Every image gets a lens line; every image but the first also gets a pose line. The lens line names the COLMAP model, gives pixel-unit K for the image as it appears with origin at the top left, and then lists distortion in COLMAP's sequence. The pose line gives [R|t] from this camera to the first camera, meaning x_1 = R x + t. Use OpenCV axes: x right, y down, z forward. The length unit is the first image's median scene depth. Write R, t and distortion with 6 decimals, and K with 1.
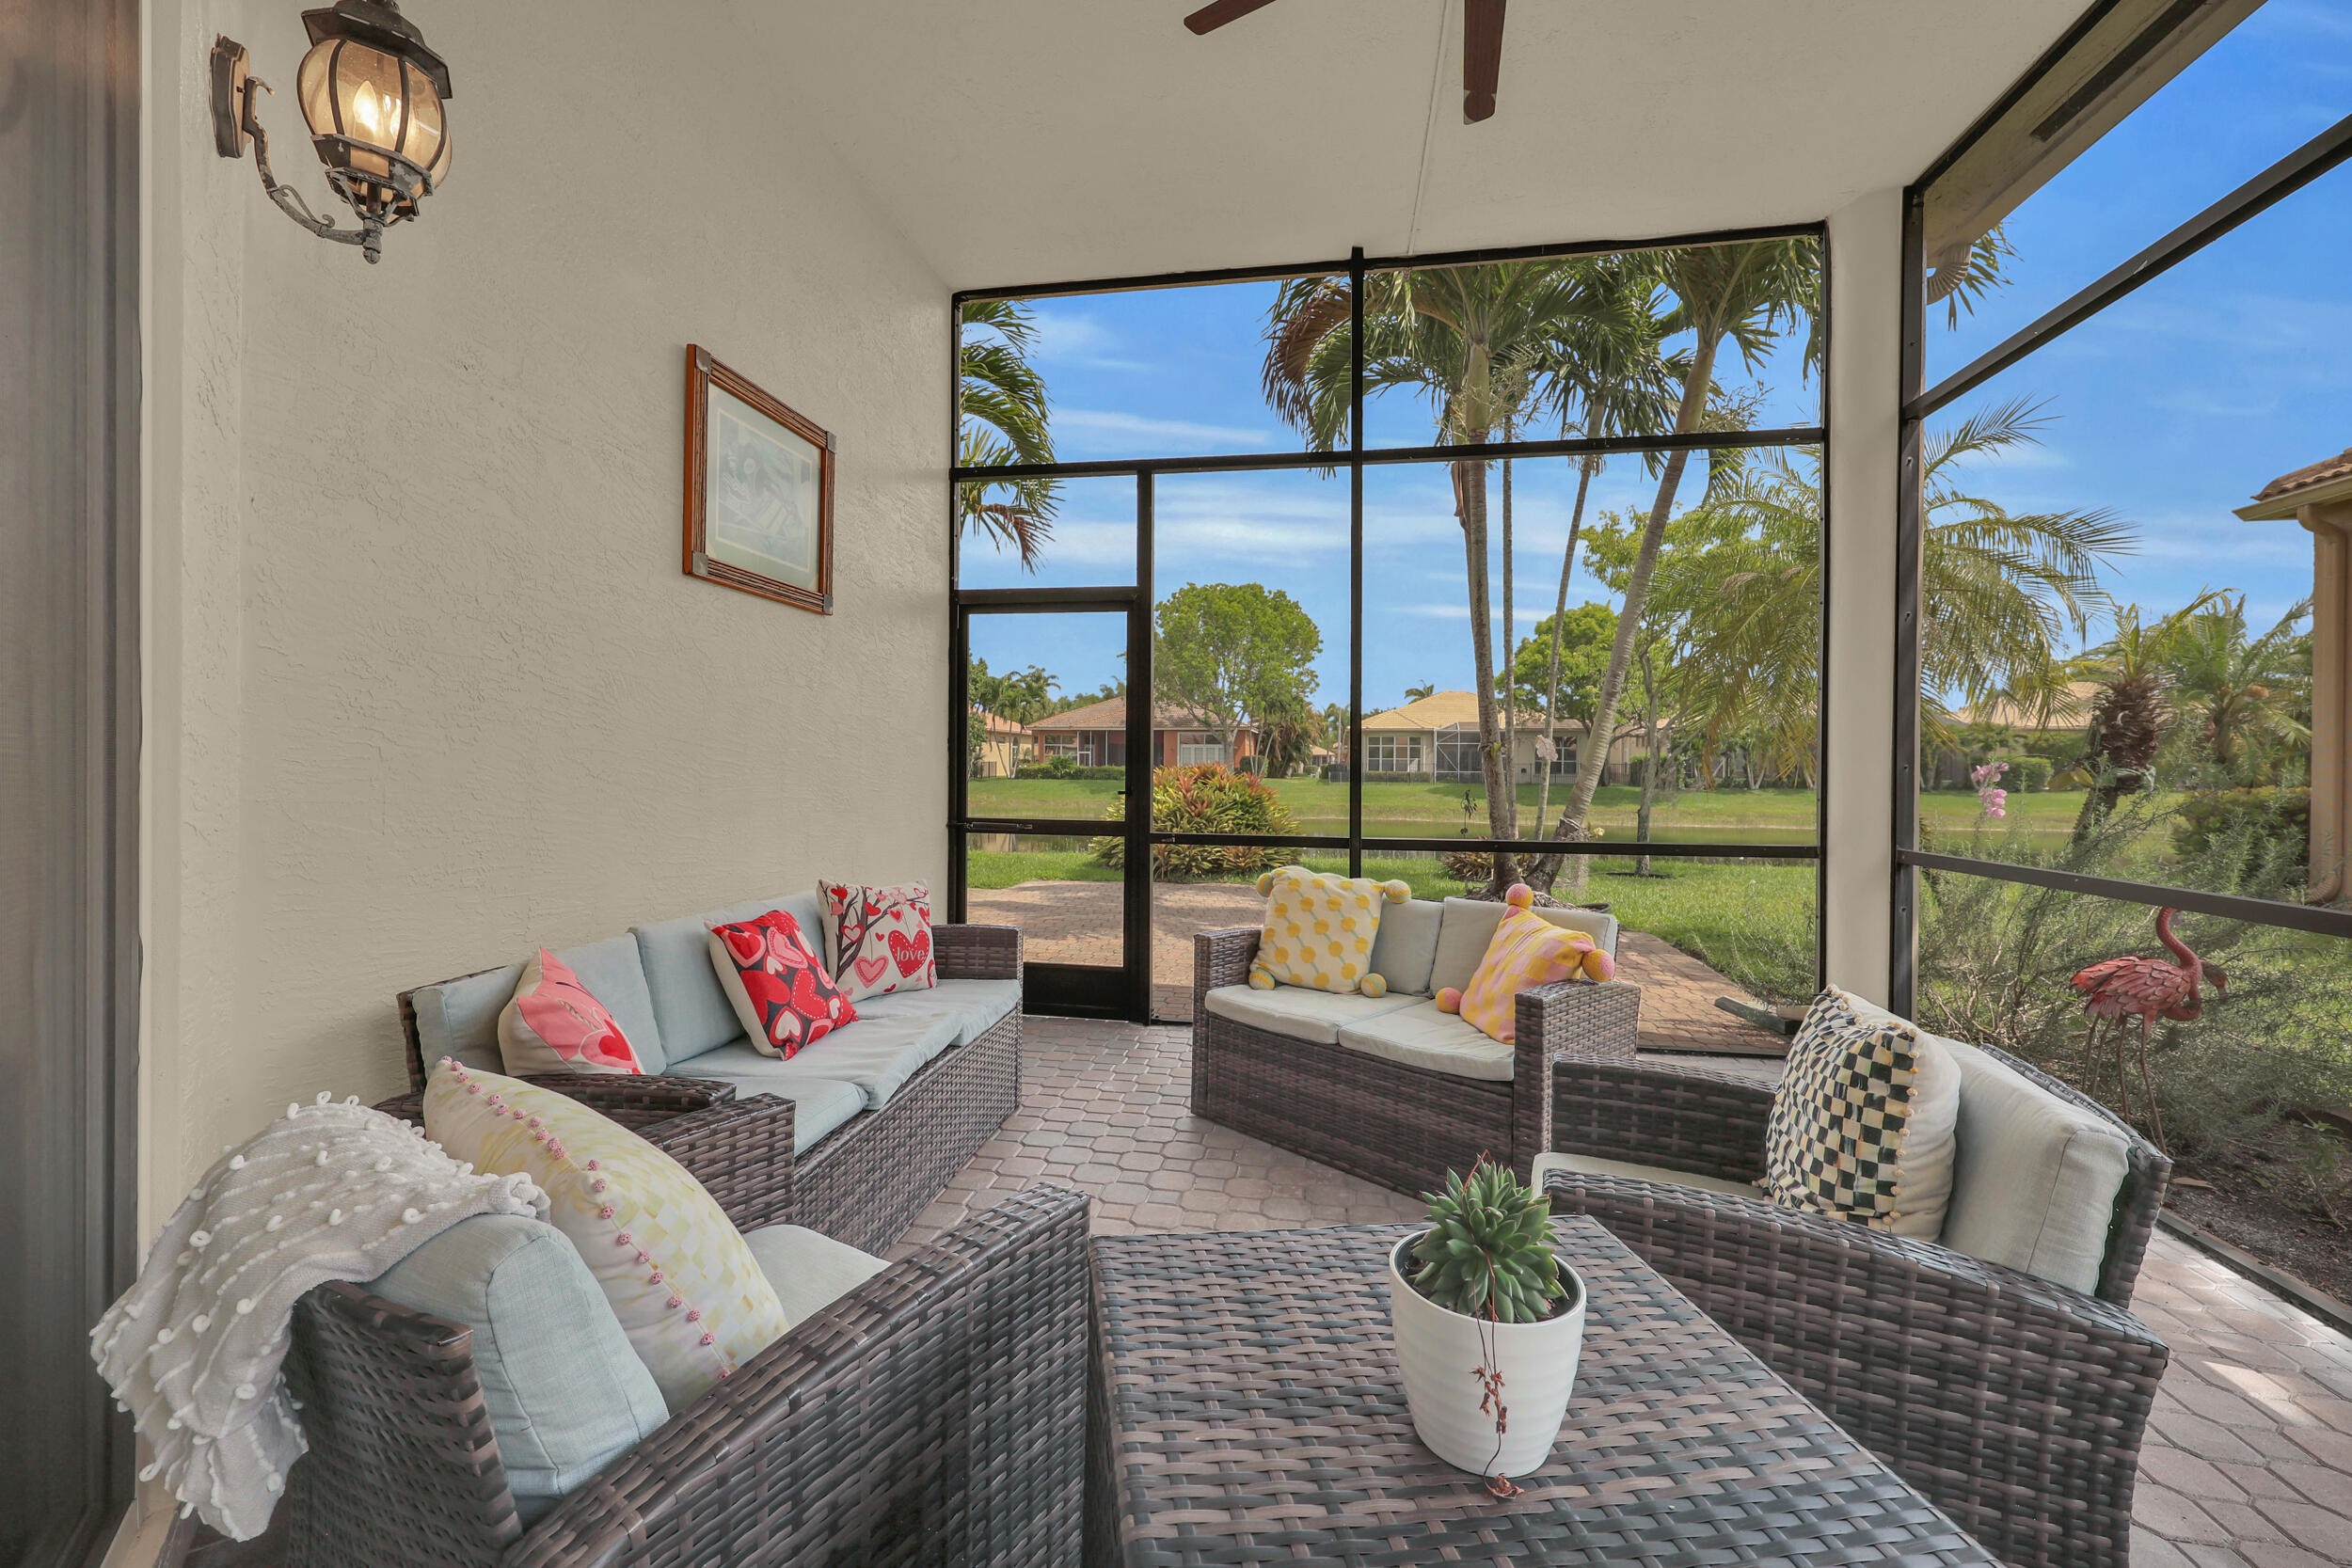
lens RADIAL K [[952.7, 0, 1177.0], [0, 952.7, 780.5], [0, 0, 1]] dist [0.001367, 0.000258]
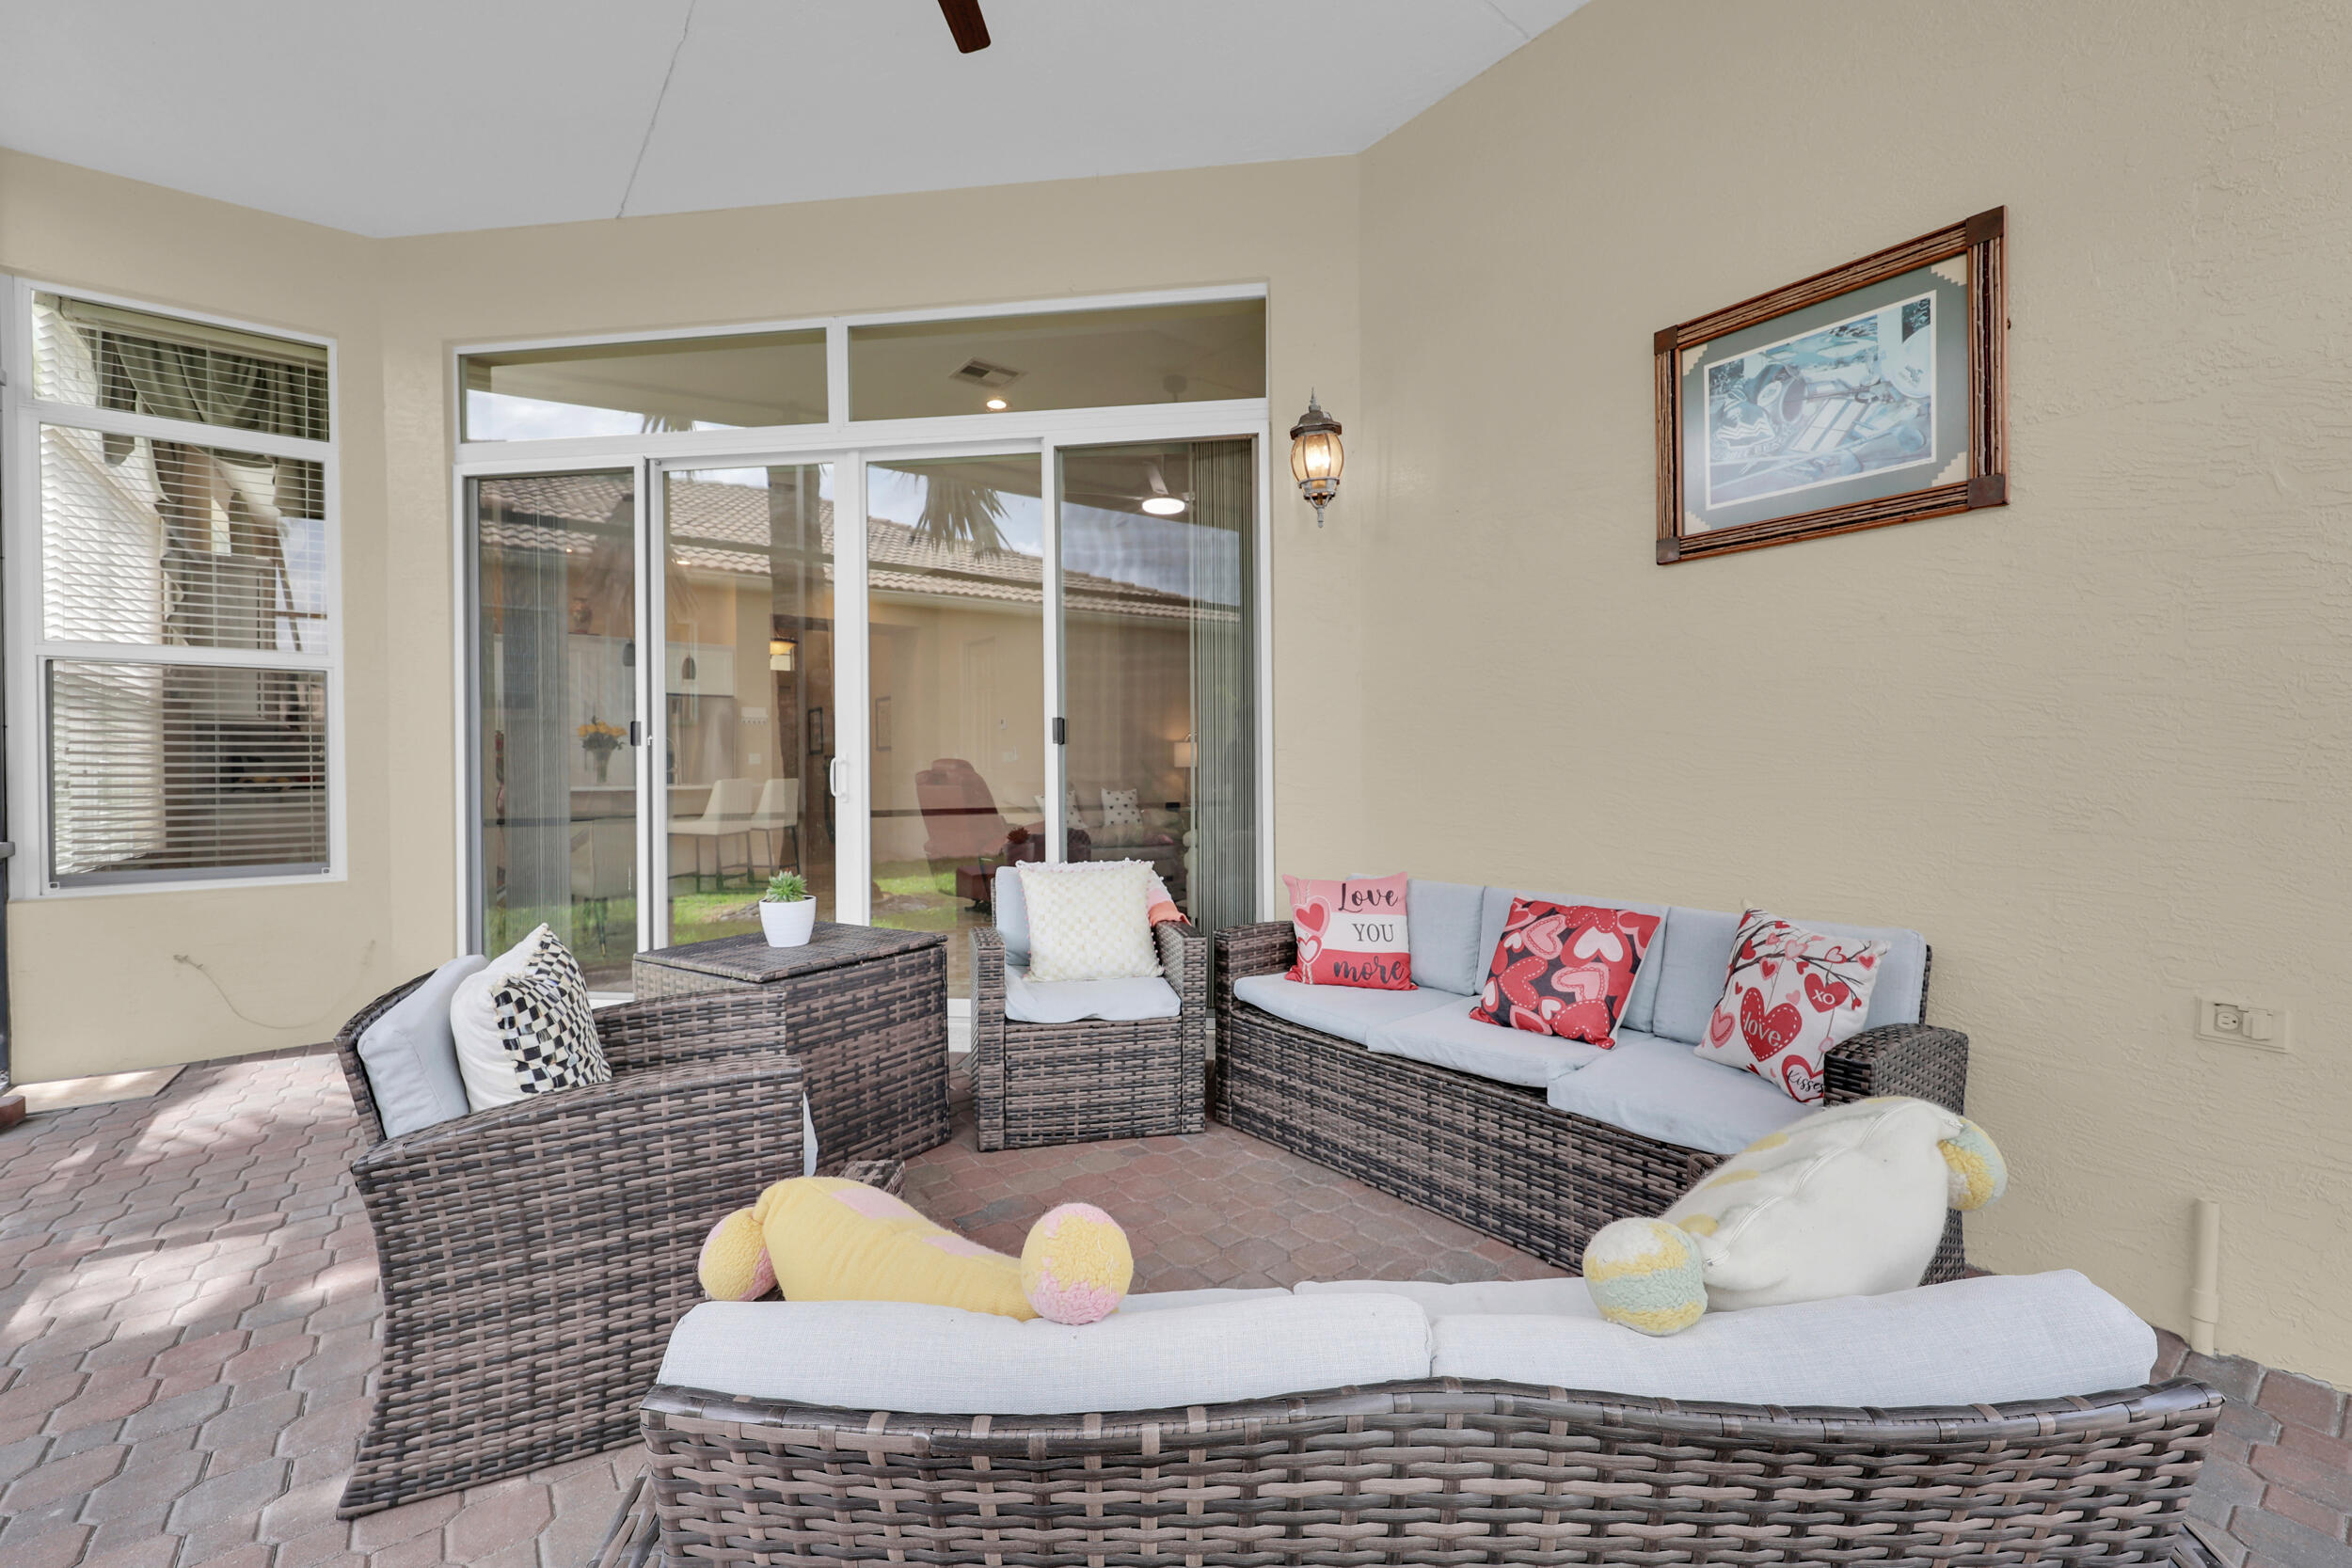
lens RADIAL K [[1018.9, 0, 1175.0], [0, 1018.9, 771.7], [0, 0, 1]] dist [0.000043, -0.000127]
pose [[-0.694848, 0.001961, -0.719154, 0.505120], [-0.008792, 0.999898, 0.011222, -0.005219], [0.719103, 0.014120, -0.694760, 1.143125]]
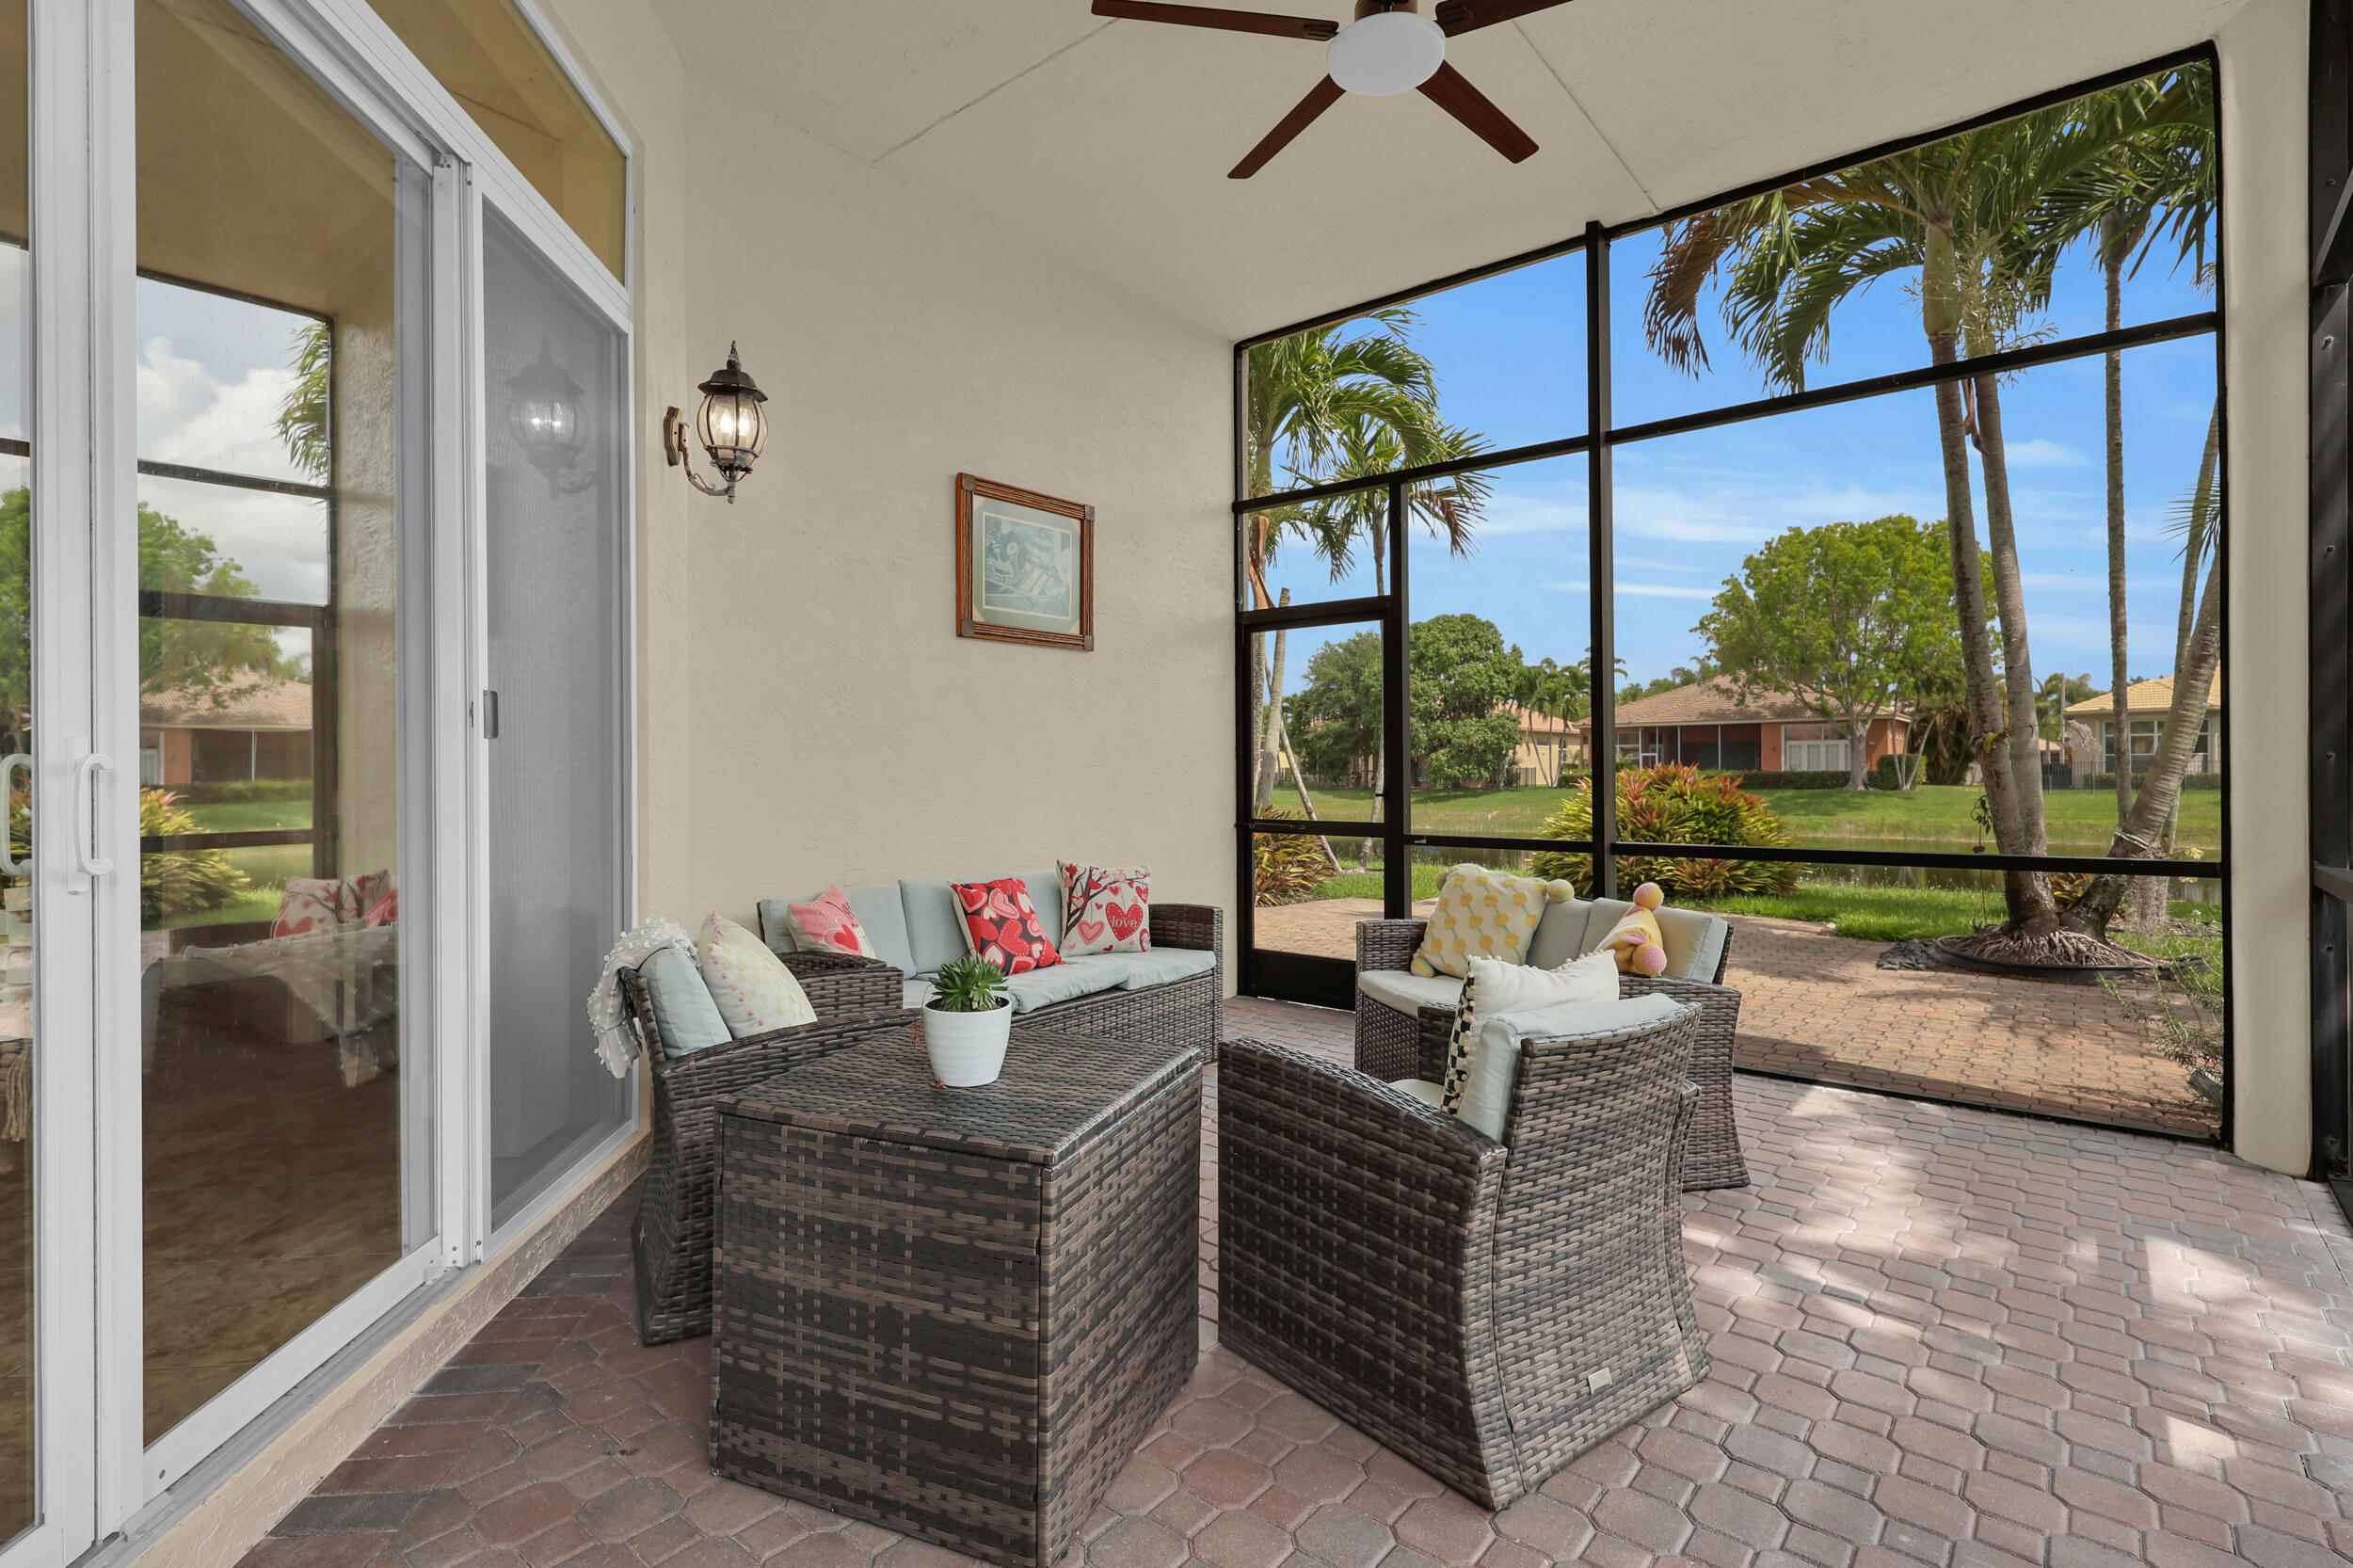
lens RADIAL K [[1112.7, 0, 1169.3], [0, 1112.7, 790.3], [0, 0, 1]] dist [0.008654, 0.000215]
pose [[0.869001, -0.004159, -0.494793, 0.469510], [0.004088, 0.999991, -0.001225, 0.011116], [0.494793, -0.000958, 0.869010, -0.225530]]
